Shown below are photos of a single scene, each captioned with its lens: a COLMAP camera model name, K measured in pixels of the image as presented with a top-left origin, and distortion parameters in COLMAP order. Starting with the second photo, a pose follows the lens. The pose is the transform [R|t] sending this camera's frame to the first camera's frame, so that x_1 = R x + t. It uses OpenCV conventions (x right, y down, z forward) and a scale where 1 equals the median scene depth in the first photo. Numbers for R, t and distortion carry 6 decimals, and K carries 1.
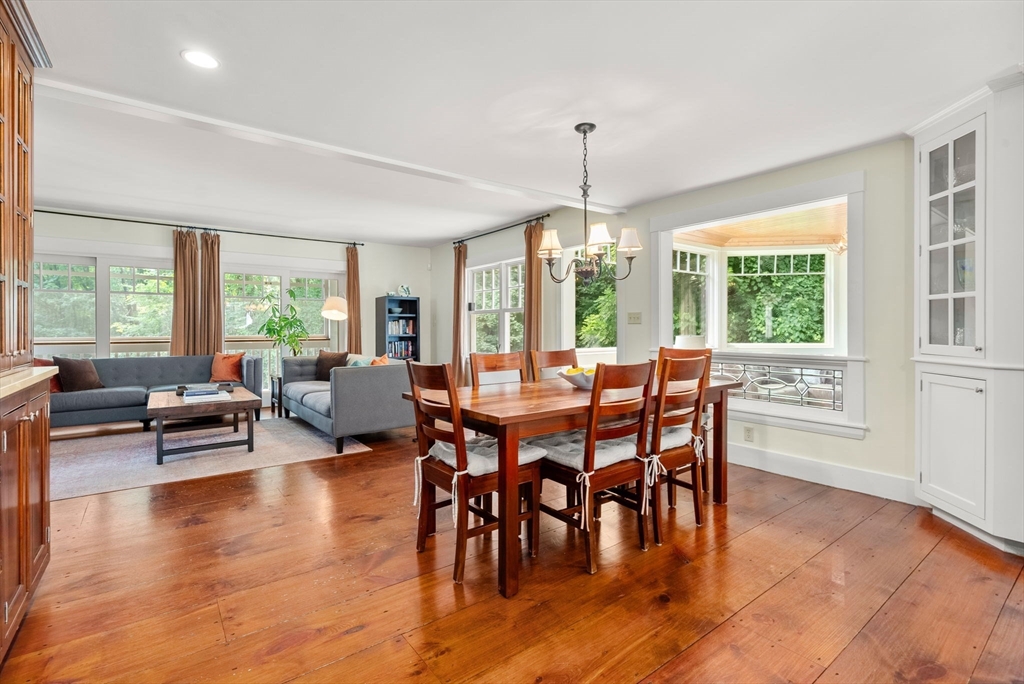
lens RADIAL K [[475.2, 0, 513.6], [0, 475.2, 333.0], [0, 0, 1]] dist [-0.013592, 0.001826]
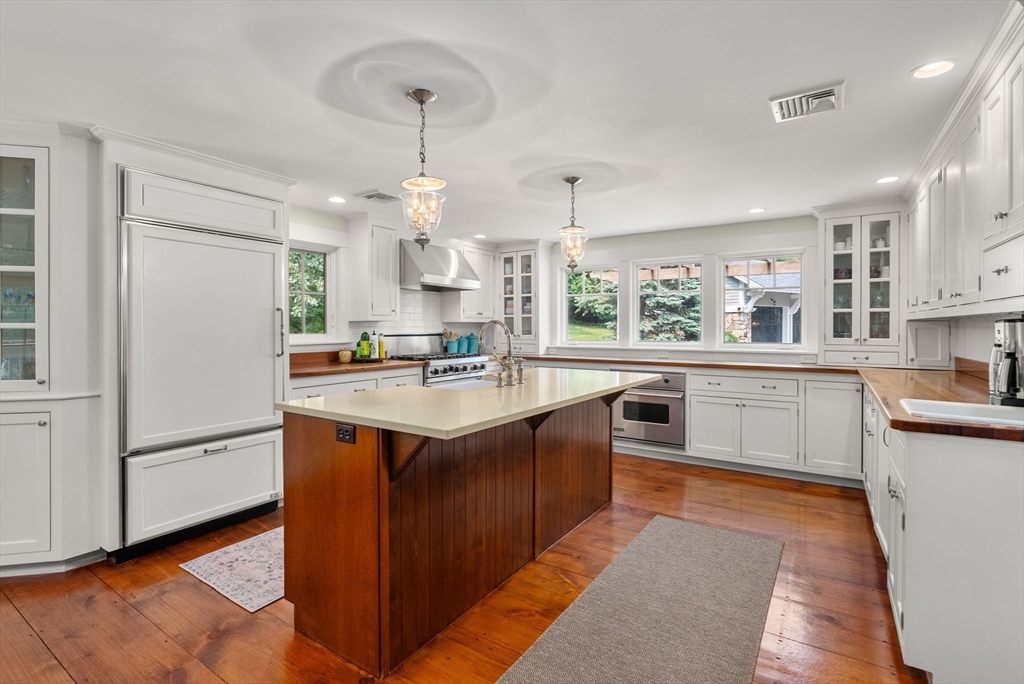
lens RADIAL K [[475.2, 0, 517.3], [0, 475.2, 332.9], [0, 0, 1]] dist [-0.013592, 0.001826]
pose [[-0.339934, -0.004504, 0.940439, -0.113692], [0.014426, 0.999846, 0.010003, -0.026139], [-0.940339, 0.016968, -0.339816, 0.158909]]
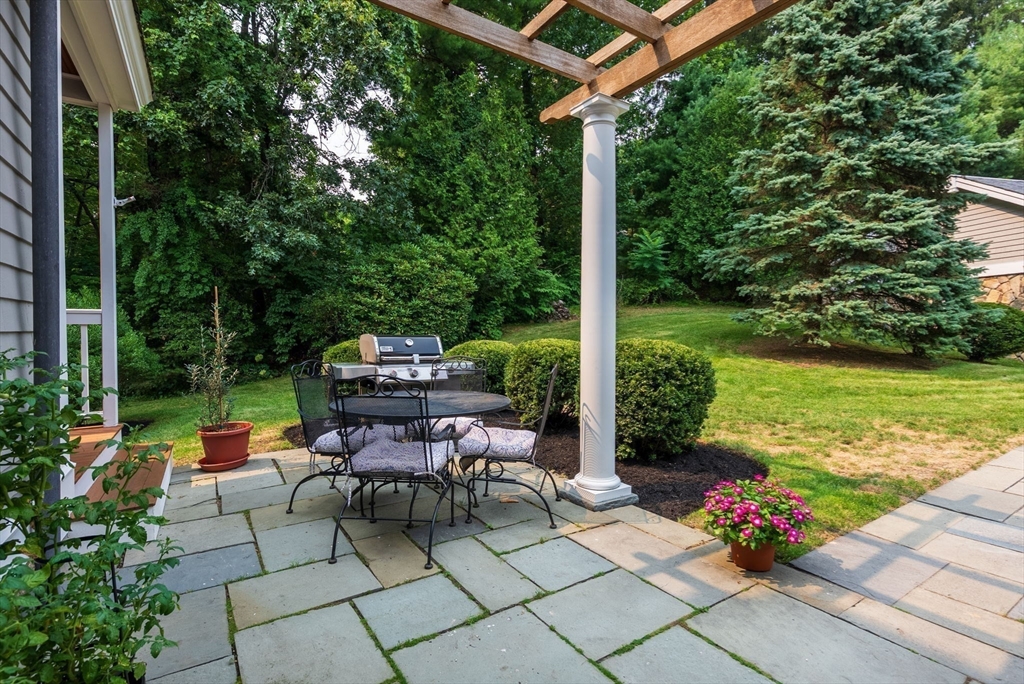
lens RADIAL K [[475.2, 0, 514.1], [0, 475.2, 340.7], [0, 0, 1]] dist [-0.013592, 0.001826]
pose [[0.069167, -0.016525, 0.997468, 0.604388], [0.007005, 0.999846, 0.016079, 0.112111], [-0.997580, 0.005875, 0.069272, -0.615153]]
